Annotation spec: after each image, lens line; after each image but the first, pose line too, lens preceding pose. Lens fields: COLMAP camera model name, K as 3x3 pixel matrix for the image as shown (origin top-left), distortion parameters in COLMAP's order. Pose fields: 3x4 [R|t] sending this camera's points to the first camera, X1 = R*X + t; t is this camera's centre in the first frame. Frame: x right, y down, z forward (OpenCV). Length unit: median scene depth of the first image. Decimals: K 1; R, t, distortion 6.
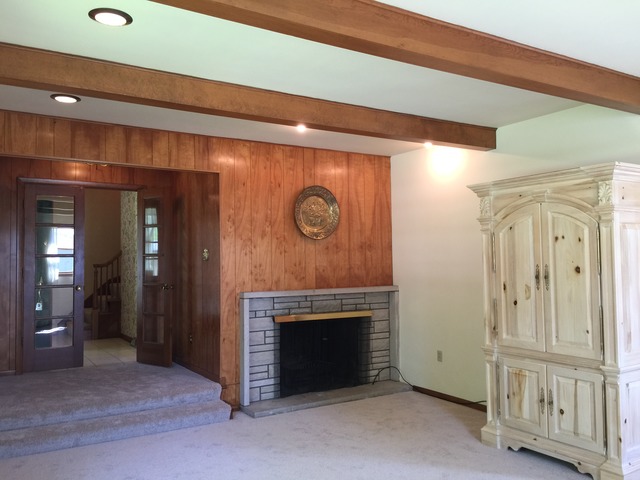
lens RADIAL K [[554.2, 0, 319.7], [0, 554.2, 239.1], [0, 0, 1]] dist [0.090472, -0.123934]
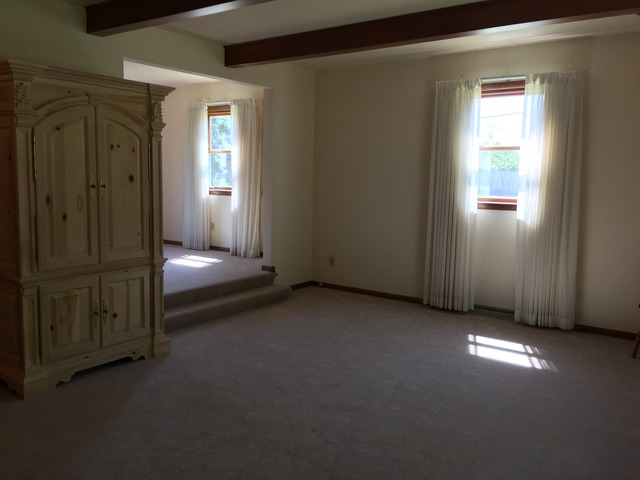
lens RADIAL K [[554.2, 0, 319.5], [0, 554.2, 238.8], [0, 0, 1]] dist [0.090472, -0.123934]
pose [[-0.383469, -0.102080, 0.917895, -0.631977], [-0.044128, 0.994763, 0.092193, 0.052144], [-0.922499, -0.005152, -0.385965, 1.022376]]
